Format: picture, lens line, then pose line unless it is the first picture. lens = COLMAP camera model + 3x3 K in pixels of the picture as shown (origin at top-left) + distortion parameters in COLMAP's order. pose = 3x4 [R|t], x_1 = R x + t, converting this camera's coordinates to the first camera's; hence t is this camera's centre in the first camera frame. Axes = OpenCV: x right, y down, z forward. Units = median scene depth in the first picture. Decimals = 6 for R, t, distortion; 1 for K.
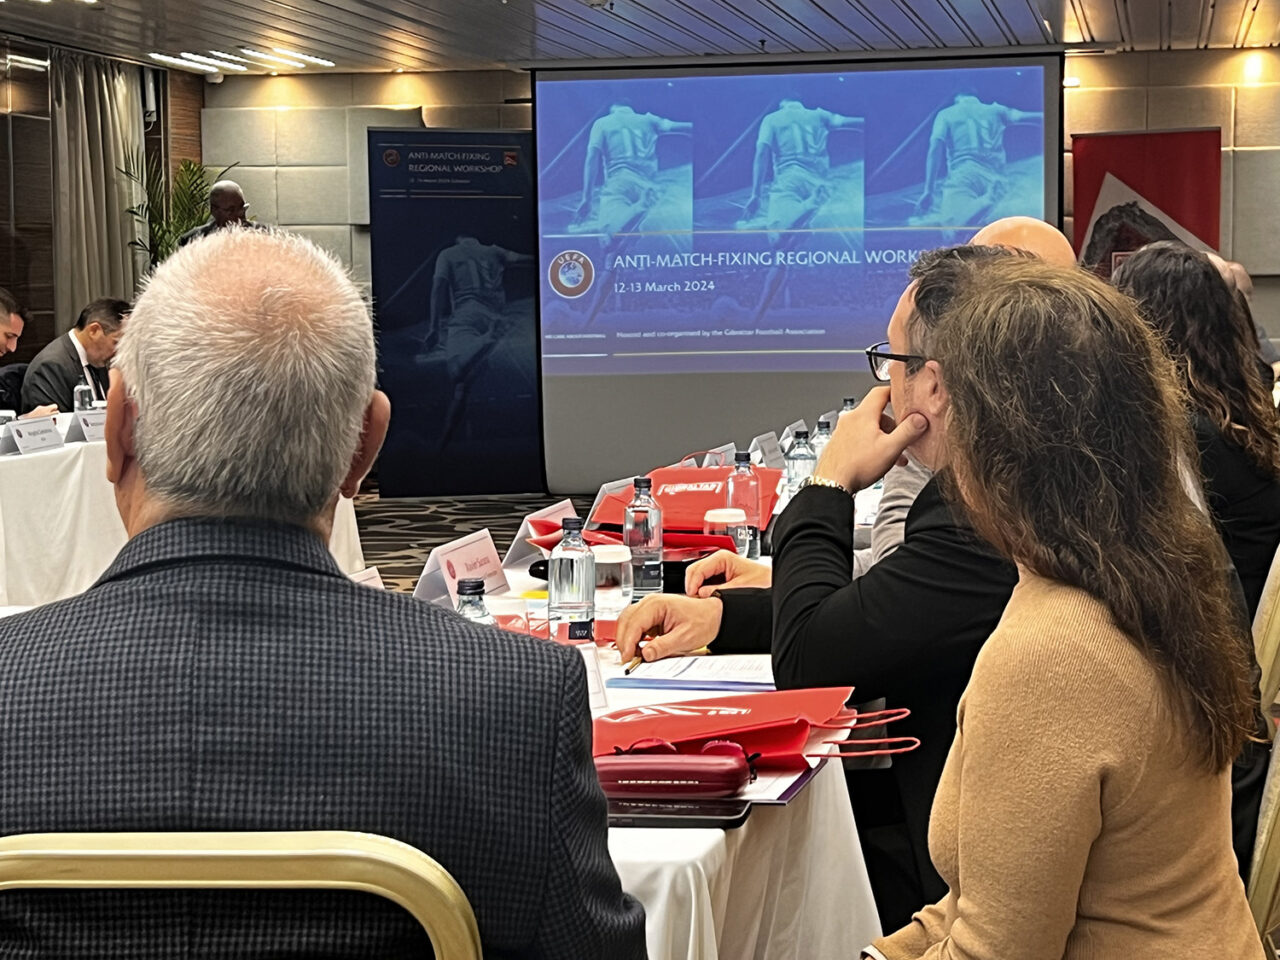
lens RADIAL K [[2481.0, 0, 640.0], [0, 2481.0, 480.0], [0, 0, 1]] dist [0.287852, -1.268660]
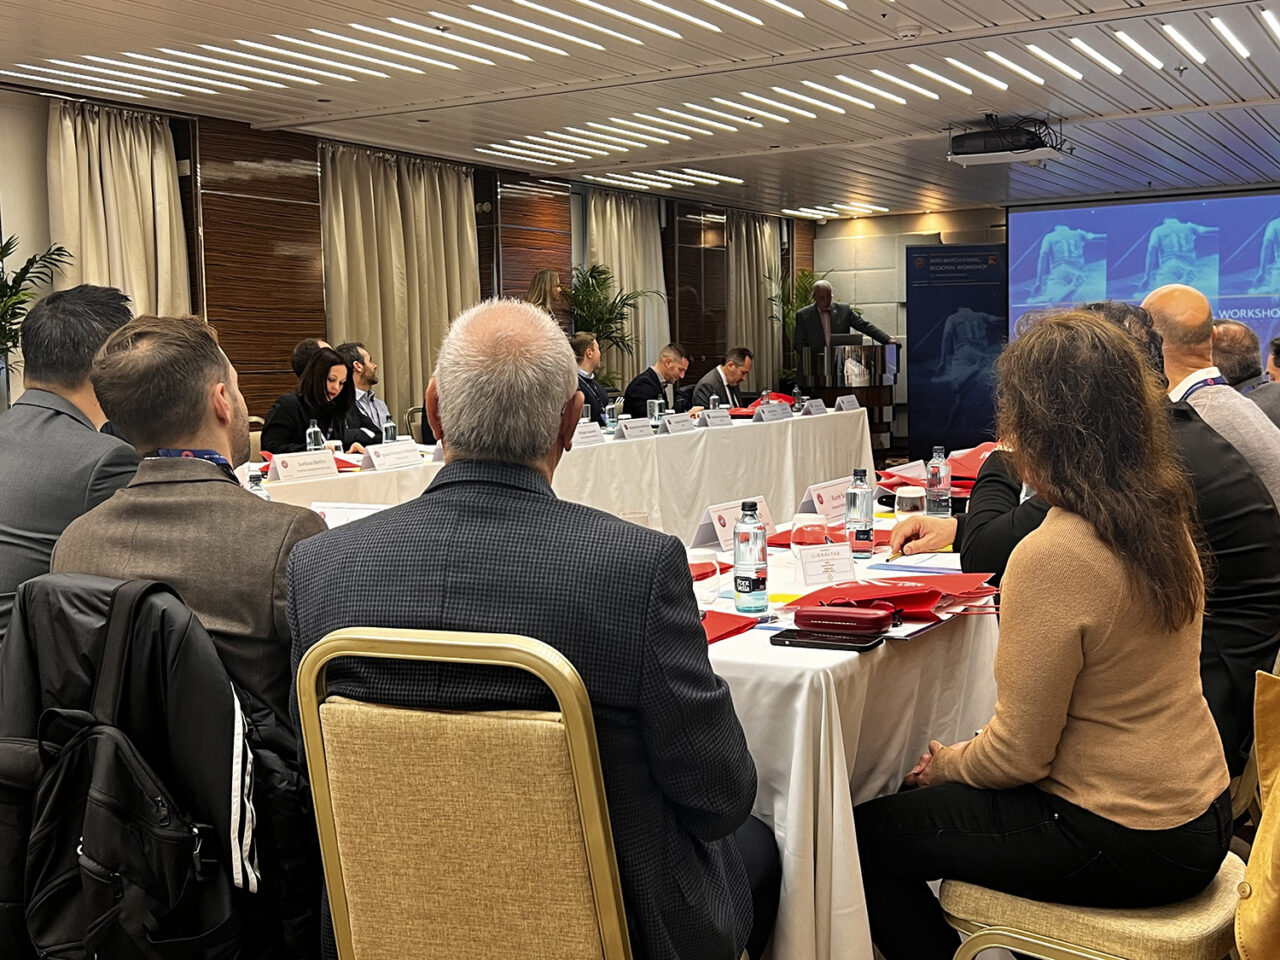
lens RADIAL K [[1422.9, 0, 636.9], [0, 1422.9, 465.9], [0, 0, 1]] dist [0.142029, -0.428004]
pose [[0.948927, 0.012846, -0.315233, 0.027950], [-0.009659, 0.999885, 0.011669, 0.000677], [0.315347, -0.008028, 0.948943, 0.005557]]
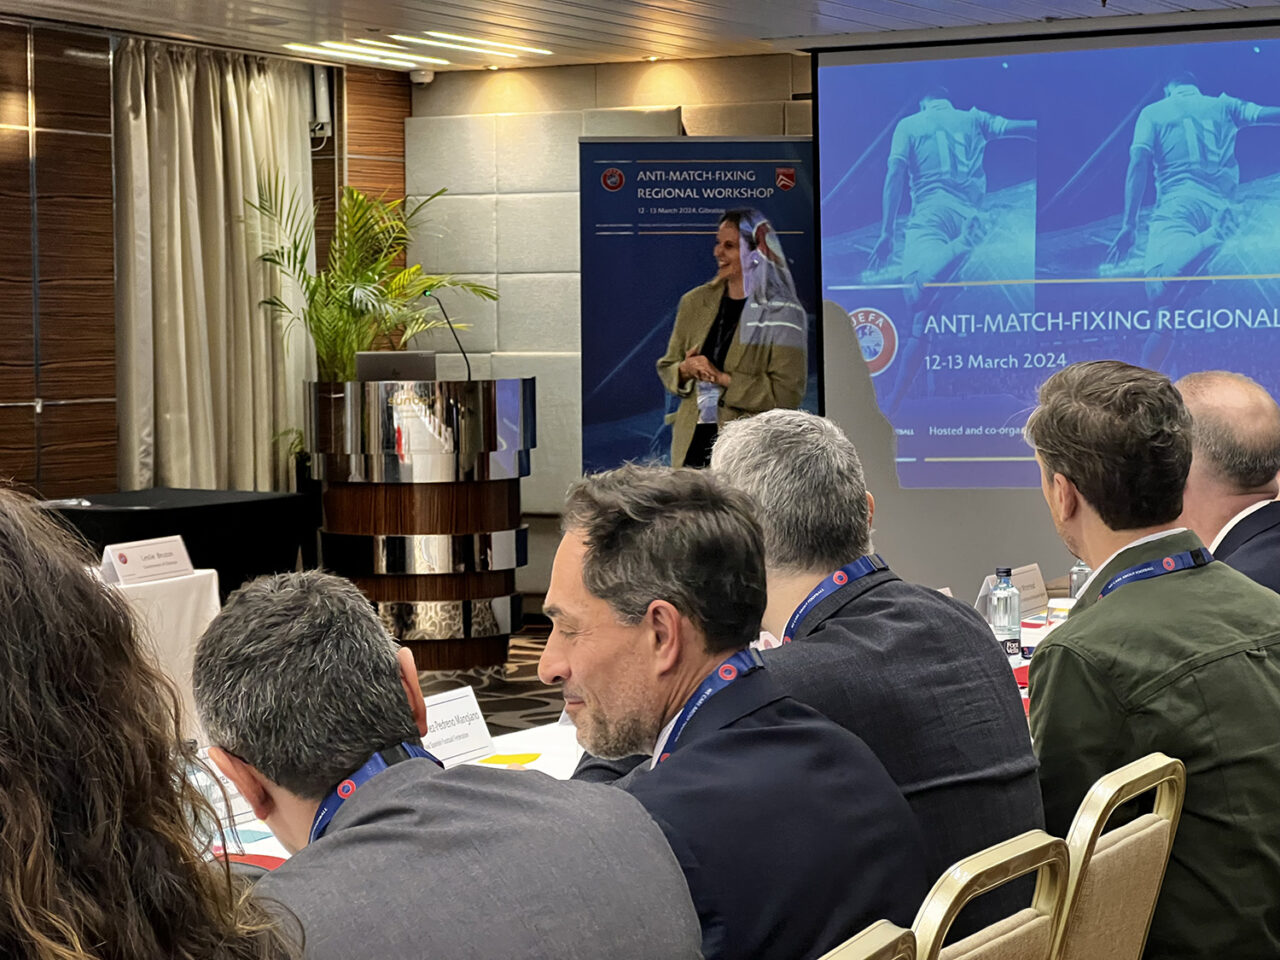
lens RADIAL K [[2899.4, 0, 640.0], [0, 2899.4, 480.0], [0, 0, 1]] dist [-0.054026, 4.036090]
pose [[0.963464, 0.014074, -0.267466, 0.129700], [-0.019849, 0.999624, -0.018899, -0.028539], [0.267100, 0.023518, 0.963382, 0.212262]]
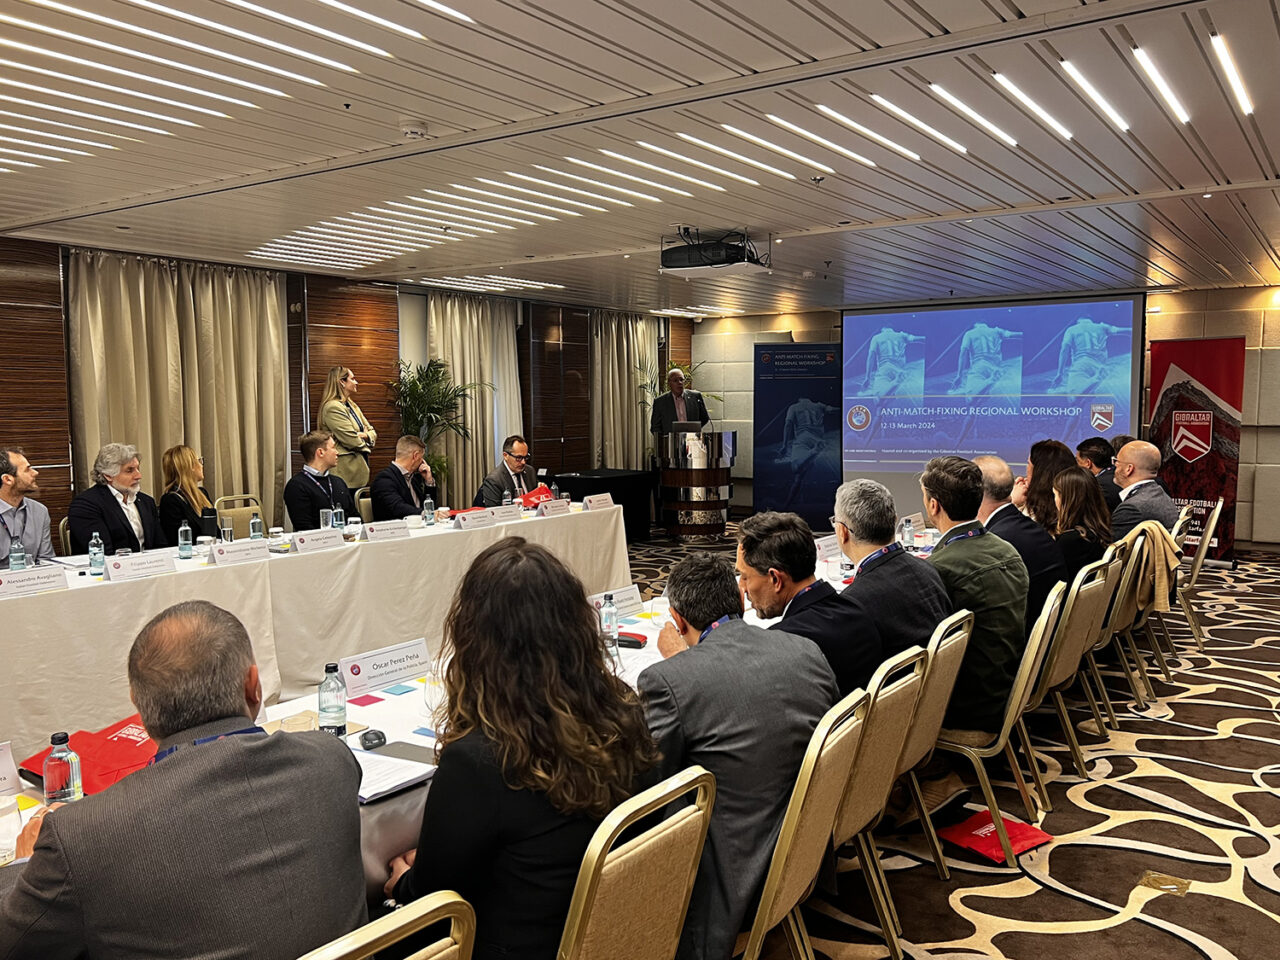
lens RADIAL K [[1035.3, 0, 645.0], [0, 1035.3, 498.0], [0, 0, 1]] dist [0.072888, -0.112545]
pose [[0.922391, 0.041265, -0.384046, 0.129440], [-0.033027, 0.999061, 0.028026, -0.039614], [0.384842, -0.013167, 0.922889, 0.214518]]
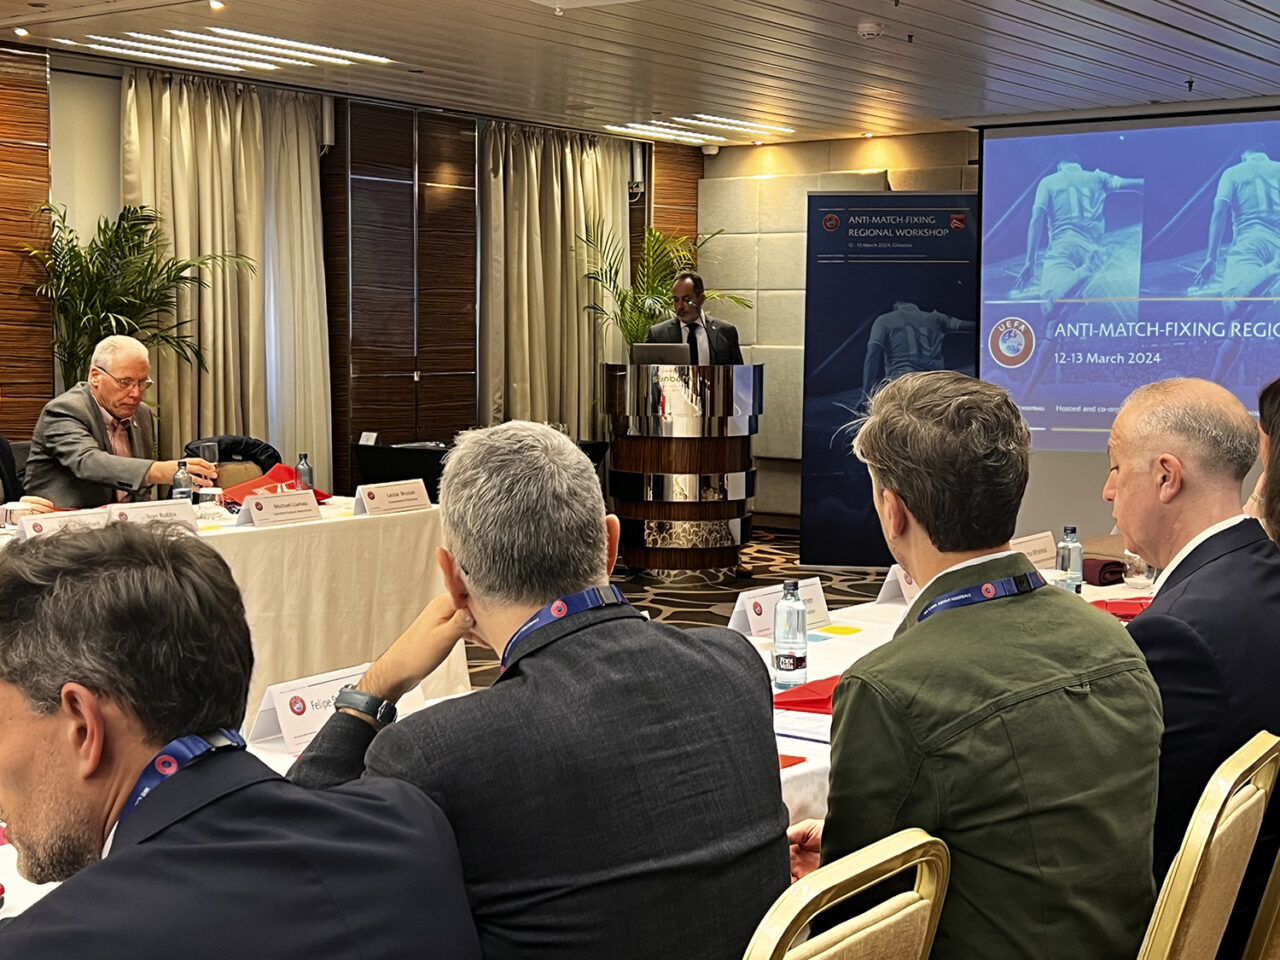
lens RADIAL K [[1800.1, 0, 661.2], [0, 1800.1, 480.8], [0, 0, 1]] dist [0.197459, -0.652015]
pose [[0.907943, 0.052542, -0.415787, 0.143161], [-0.049004, 0.998614, 0.019183, -0.037493], [0.416219, 0.002958, 0.909260, 0.322391]]
